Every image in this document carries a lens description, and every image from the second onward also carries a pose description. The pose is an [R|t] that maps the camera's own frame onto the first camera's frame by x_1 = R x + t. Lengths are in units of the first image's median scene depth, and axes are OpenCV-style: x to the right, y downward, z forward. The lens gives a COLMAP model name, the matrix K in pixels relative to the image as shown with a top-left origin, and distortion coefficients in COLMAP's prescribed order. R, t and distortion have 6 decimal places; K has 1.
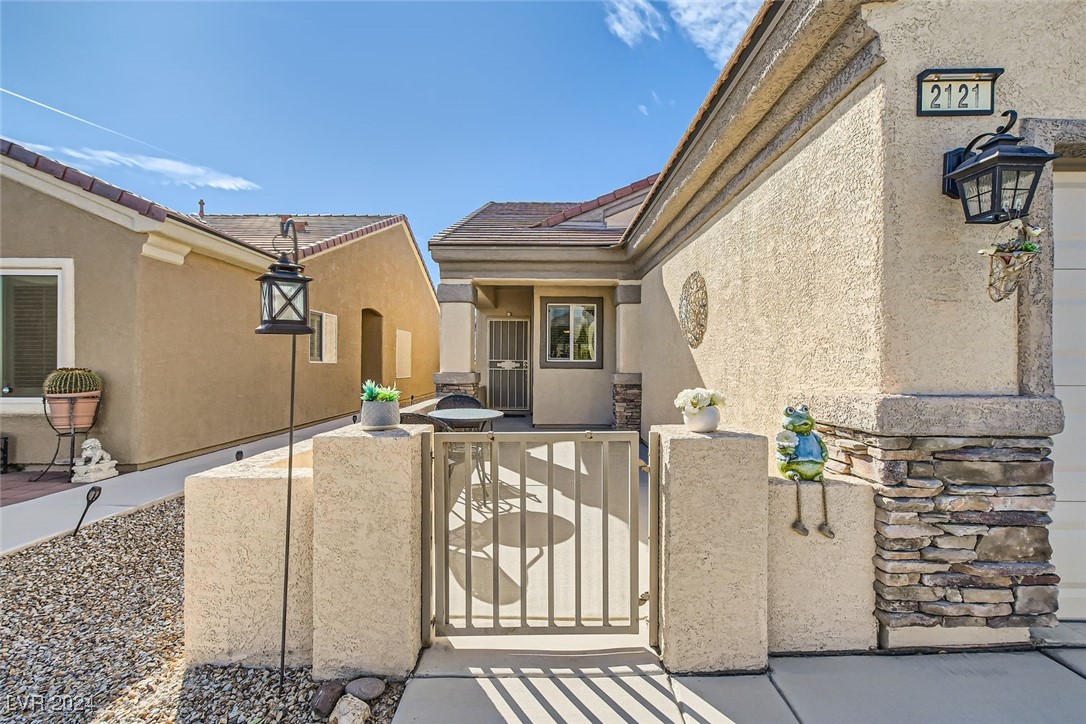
lens RADIAL K [[473.9, 0, 547.3], [0, 473.9, 363.1], [0, 0, 1]] dist [-0.013550, 0.011071]
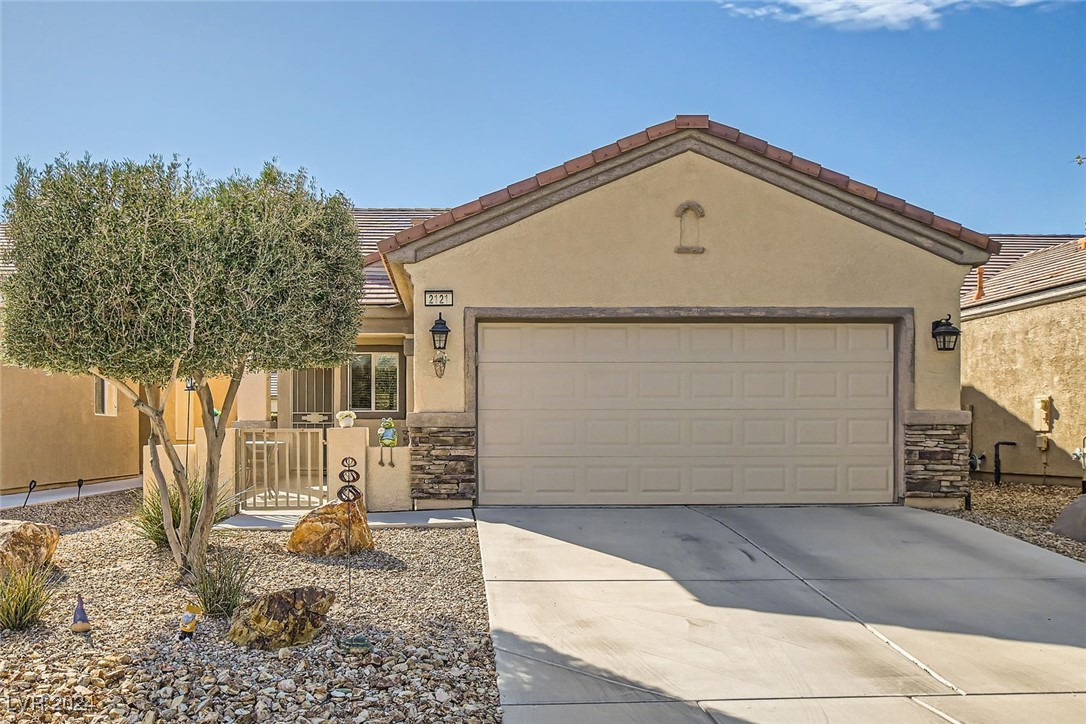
lens RADIAL K [[1088.0, 0, 542.0], [0, 1088.0, 441.9], [0, 0, 1]] dist [-0.004948, -0.002032]
pose [[0.998181, -0.007033, 0.059879, 1.060631], [0.006824, 0.999970, 0.003687, 0.212213], [-0.059903, -0.003272, 0.998199, -5.059215]]
